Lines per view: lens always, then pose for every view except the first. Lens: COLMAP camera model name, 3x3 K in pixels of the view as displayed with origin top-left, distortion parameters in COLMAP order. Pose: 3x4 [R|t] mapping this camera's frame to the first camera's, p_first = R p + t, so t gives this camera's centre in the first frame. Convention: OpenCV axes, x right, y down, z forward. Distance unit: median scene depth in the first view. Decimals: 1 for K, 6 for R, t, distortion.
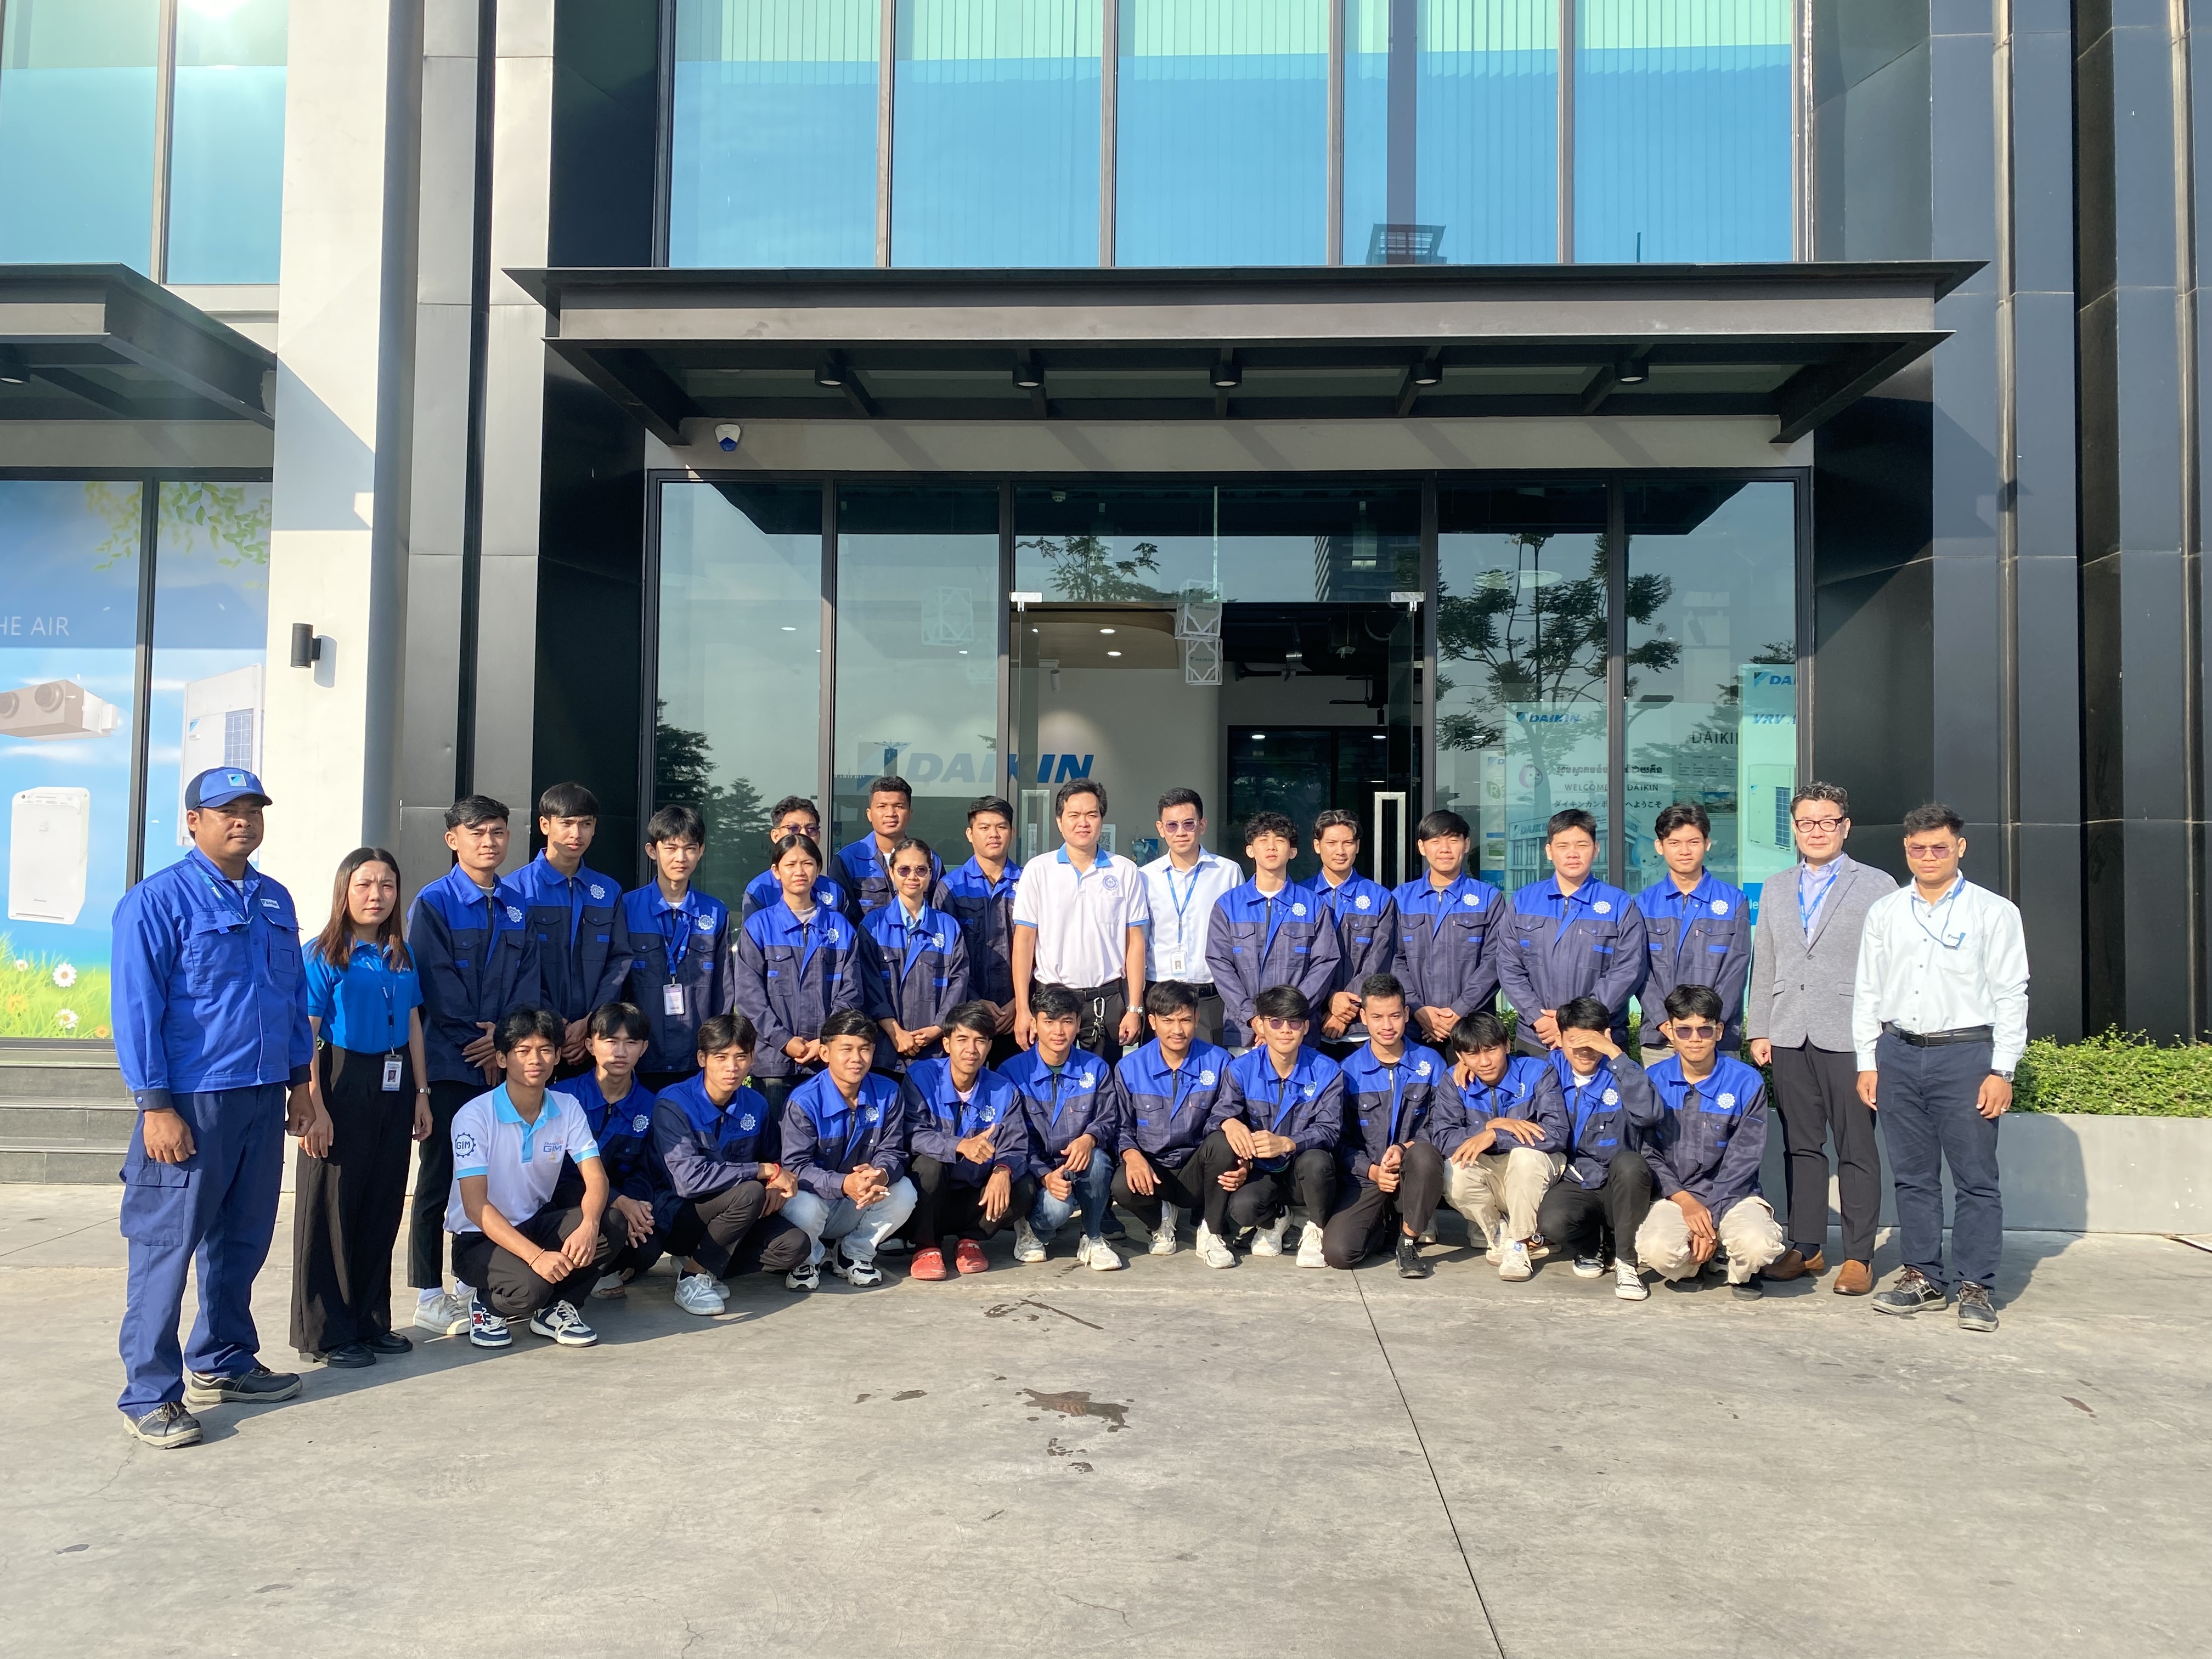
lens RADIAL K [[1713.8, 0, 1125.4], [0, 1713.8, 834.5], [0, 0, 1]] dist [0.075358, -0.009468]
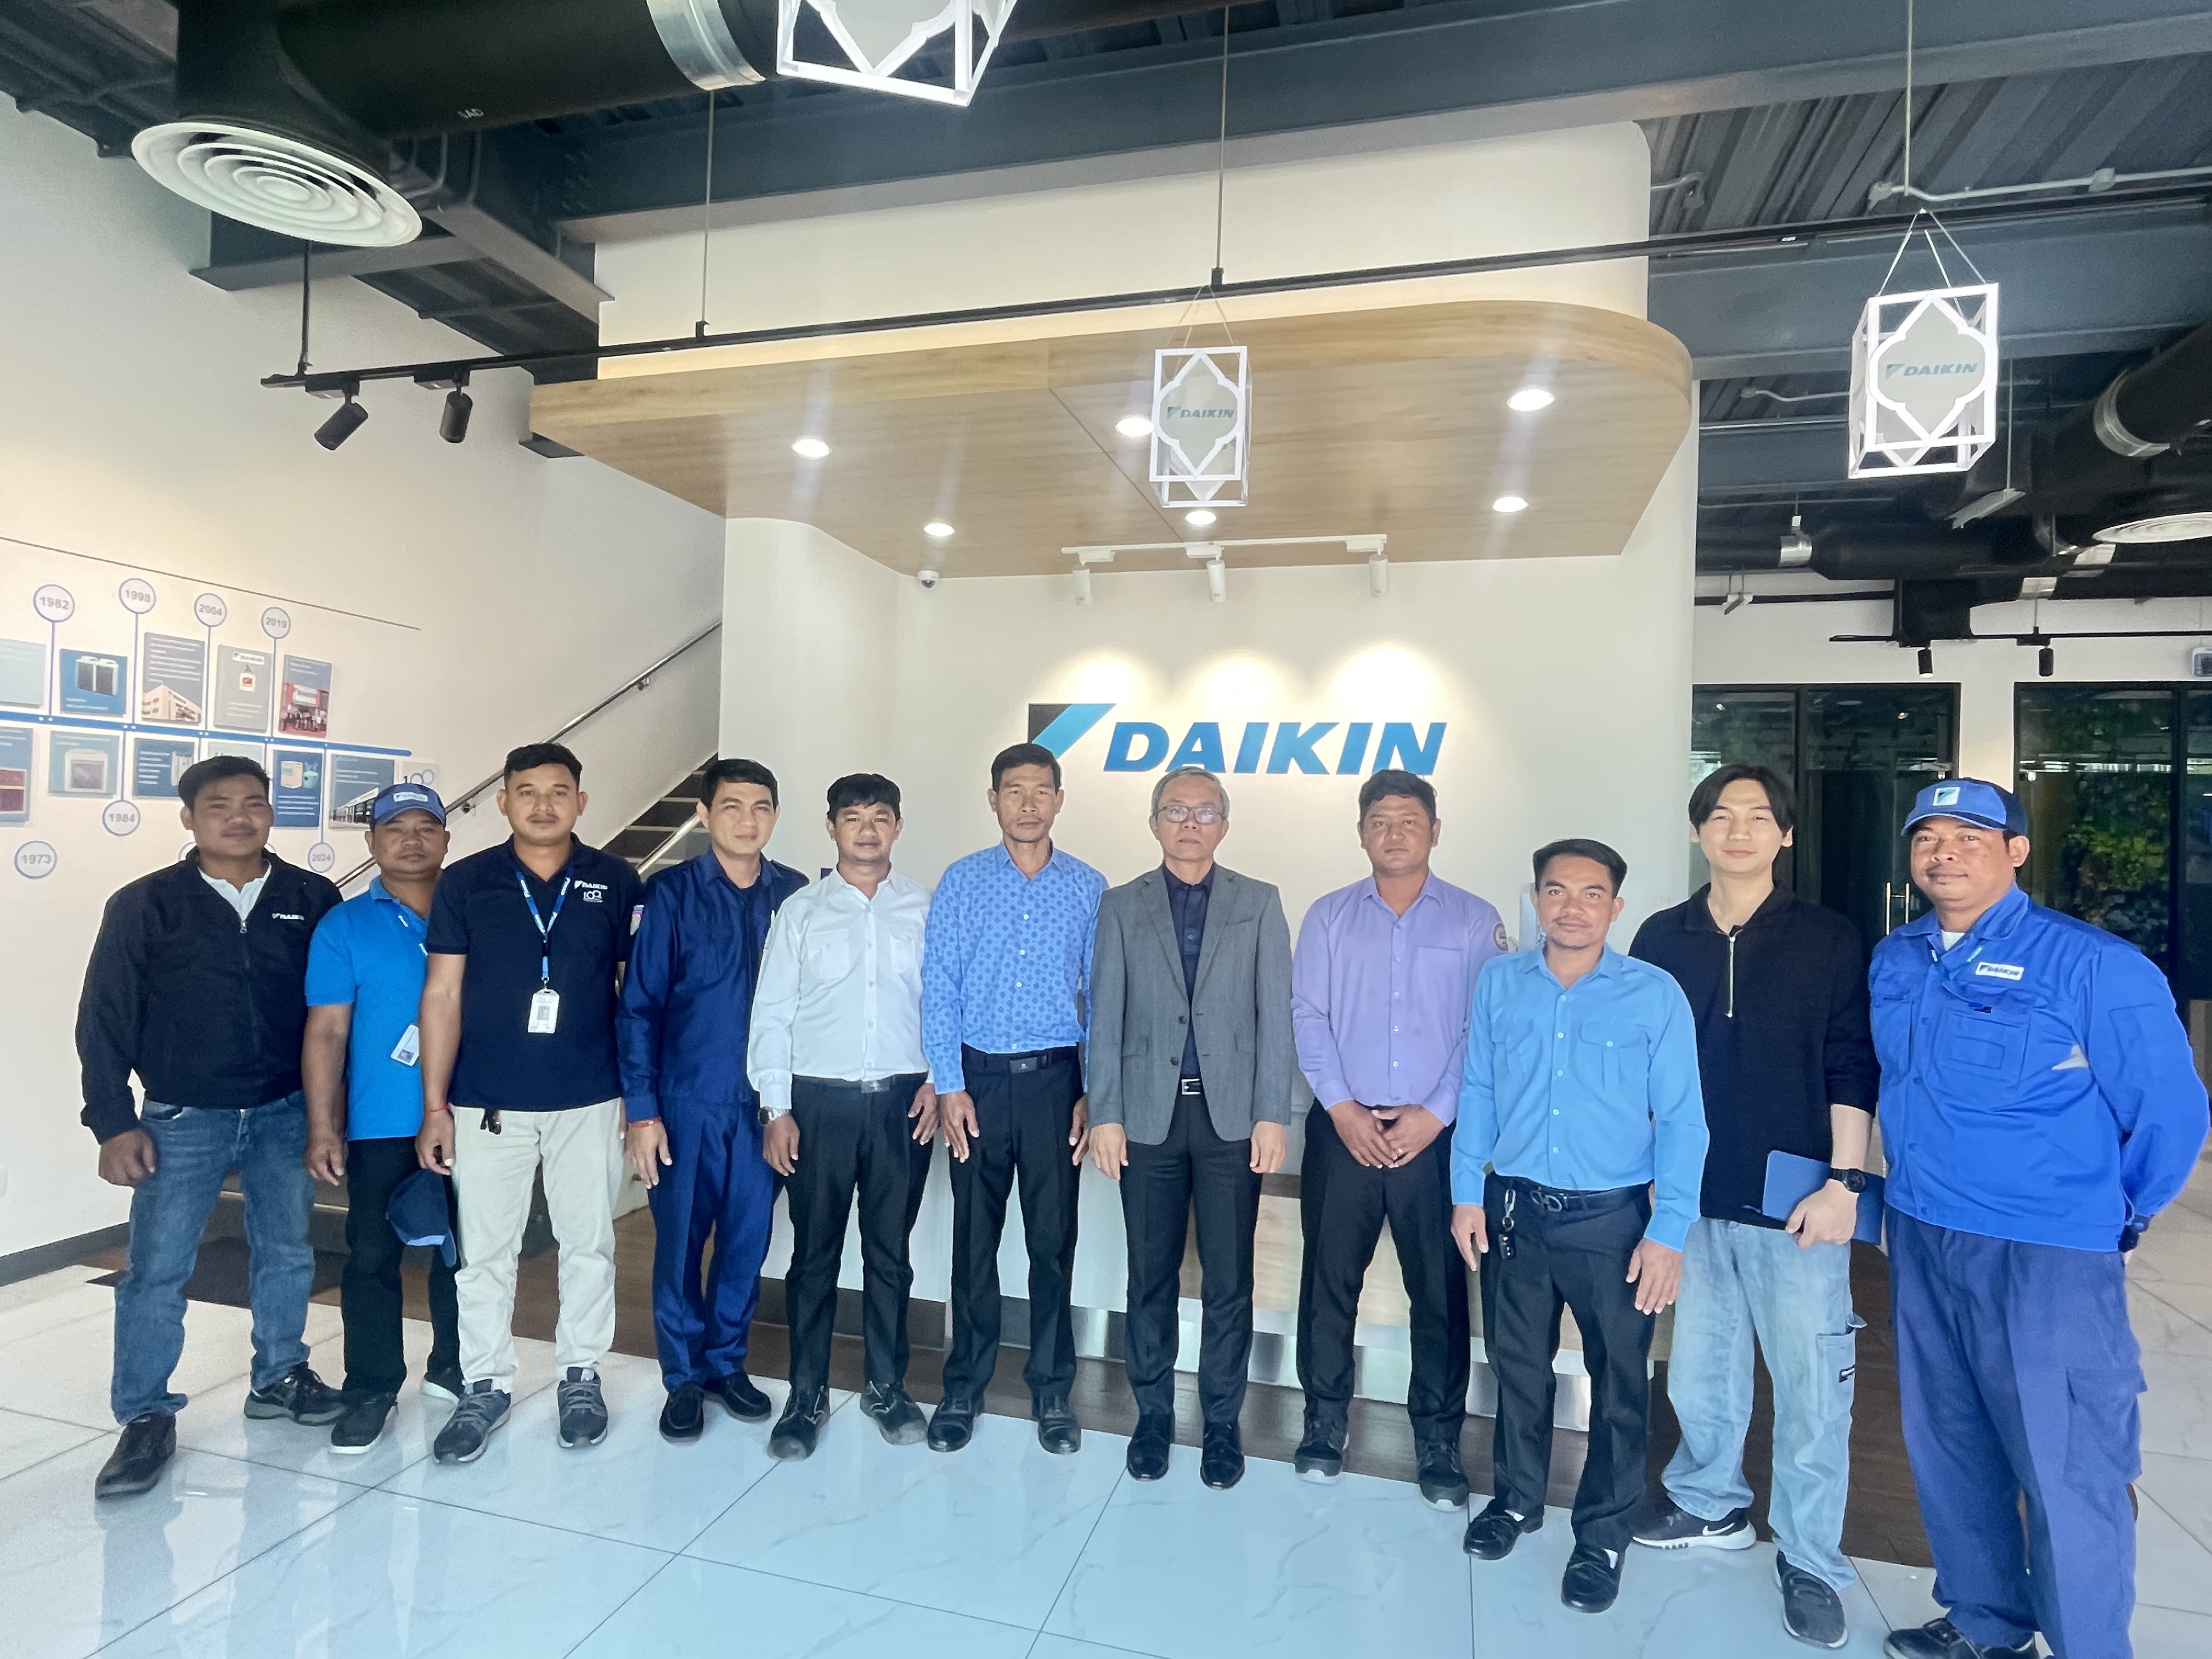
lens RADIAL K [[1226.5, 0, 1106.0], [0, 1226.5, 829.5], [0, 0, 1]] dist [0.022887, 0.015814]
pose [[0.975285, 0.016108, -0.220364, -0.060055], [-0.010390, 0.999579, 0.027083, -0.036475], [0.220708, -0.024124, 0.975042, 0.963490]]
